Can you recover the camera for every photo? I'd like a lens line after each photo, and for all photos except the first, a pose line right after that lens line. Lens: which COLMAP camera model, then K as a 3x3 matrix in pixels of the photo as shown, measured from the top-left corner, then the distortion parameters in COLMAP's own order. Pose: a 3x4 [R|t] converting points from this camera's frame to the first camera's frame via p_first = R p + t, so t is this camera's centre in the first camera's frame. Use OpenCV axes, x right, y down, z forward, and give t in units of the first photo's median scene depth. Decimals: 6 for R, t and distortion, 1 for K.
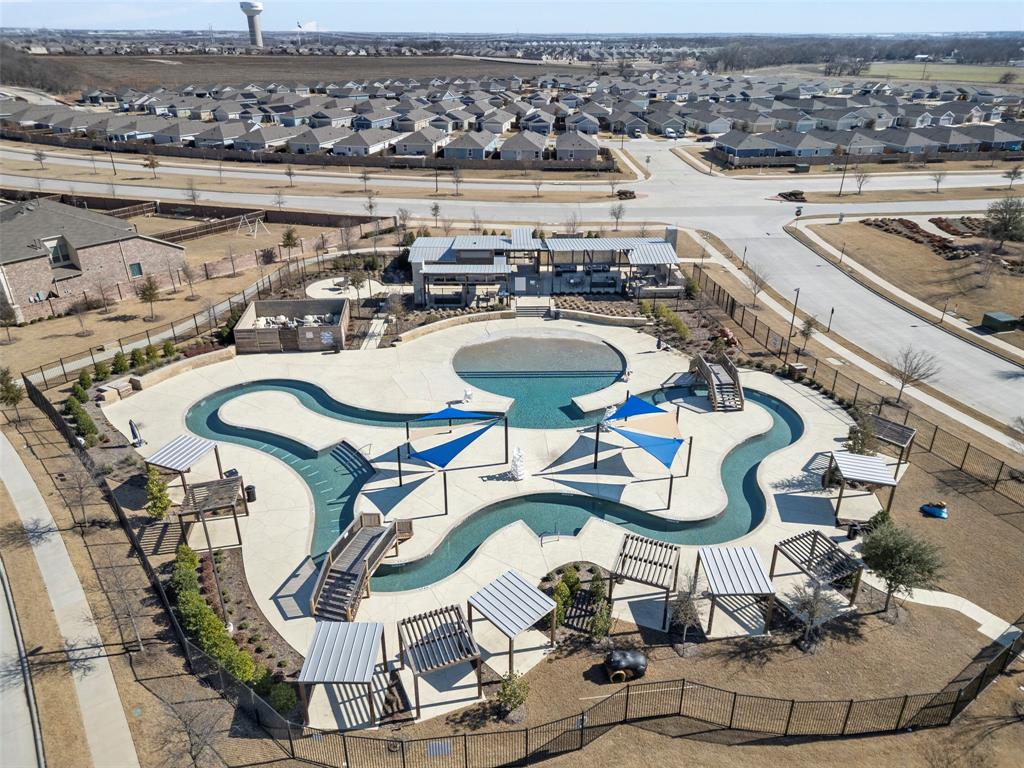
lens RADIAL K [[704.6, 0, 513.5], [0, 704.6, 377.9], [0, 0, 1]] dist [0.023050, -0.008875]
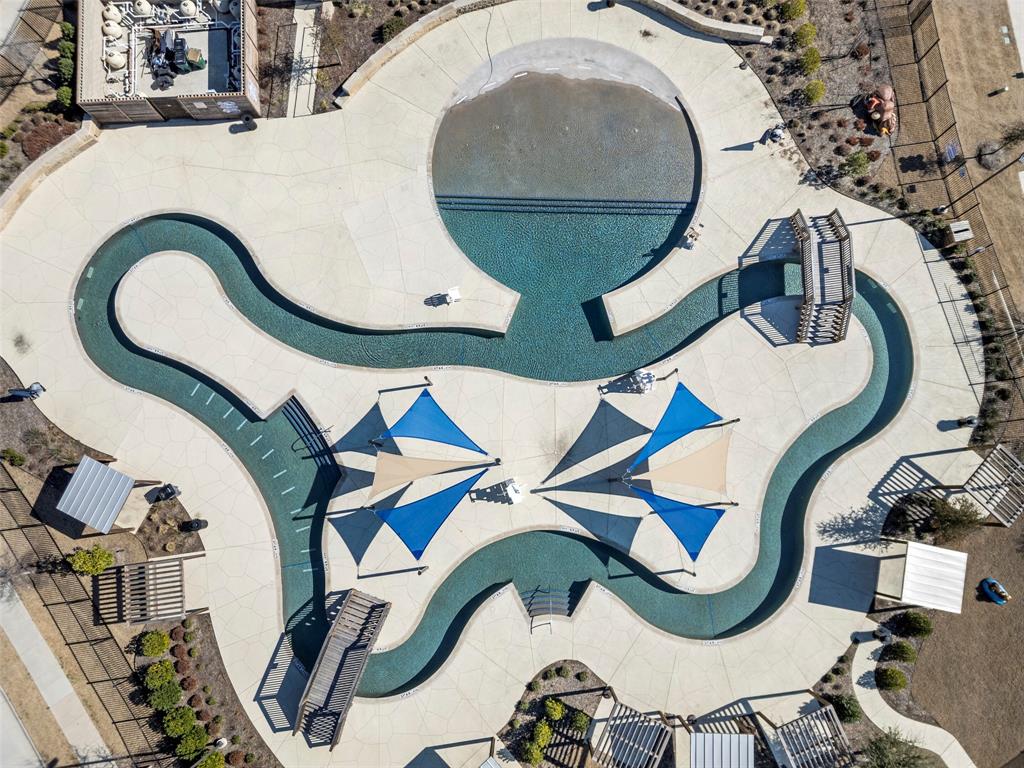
lens RADIAL K [[704.6, 0, 513.5], [0, 704.6, 377.9], [0, 0, 1]] dist [0.023050, -0.008875]
pose [[0.998431, 0.052425, -0.019663, 0.014043], [-0.013438, 0.565275, 0.824793, -0.557342], [0.054355, -0.823235, 0.565093, 0.588885]]
